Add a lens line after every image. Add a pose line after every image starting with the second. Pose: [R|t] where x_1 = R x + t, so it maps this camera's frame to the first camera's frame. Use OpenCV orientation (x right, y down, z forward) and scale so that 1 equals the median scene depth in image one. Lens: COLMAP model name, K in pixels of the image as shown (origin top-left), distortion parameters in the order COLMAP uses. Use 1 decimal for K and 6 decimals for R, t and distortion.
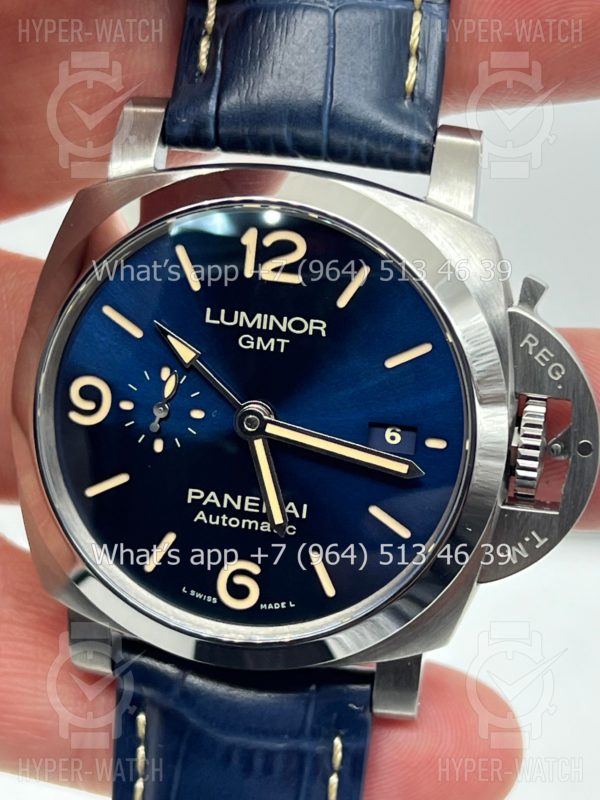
lens RADIAL K [[1972.2, 0, 300.0], [0, 1972.2, 400.0], [0, 0, 1]] dist [0.133589, 0.517216]
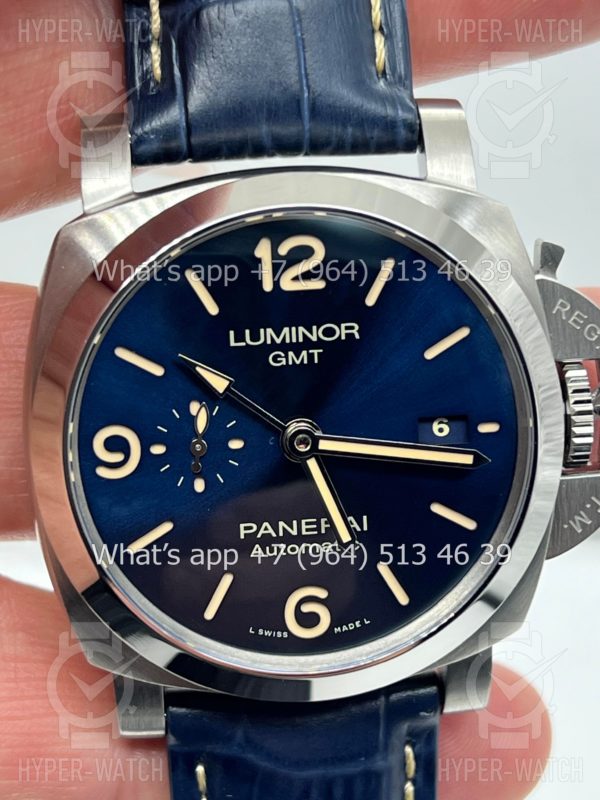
lens RADIAL K [[1972.2, 0, 300.0], [0, 1972.2, 400.0], [0, 0, 1]] dist [0.133589, 0.517216]
pose [[0.950498, -0.184469, 0.250050, -0.252560], [0.177116, 0.982826, 0.051801, -0.056414], [-0.255311, -0.004949, 0.966846, 0.087220]]
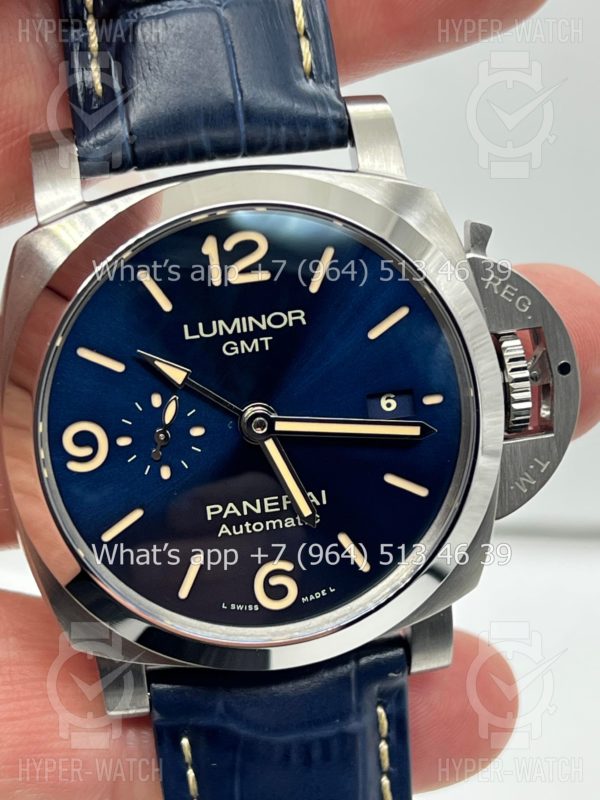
lens RADIAL K [[1972.2, 0, 300.0], [0, 1972.2, 400.0], [0, 0, 1]] dist [0.133589, 0.517216]
pose [[0.929962, -0.248367, 0.271079, -0.268669], [0.245204, 0.968377, 0.046048, -0.041171], [-0.273943, 0.023646, 0.961455, 0.029380]]
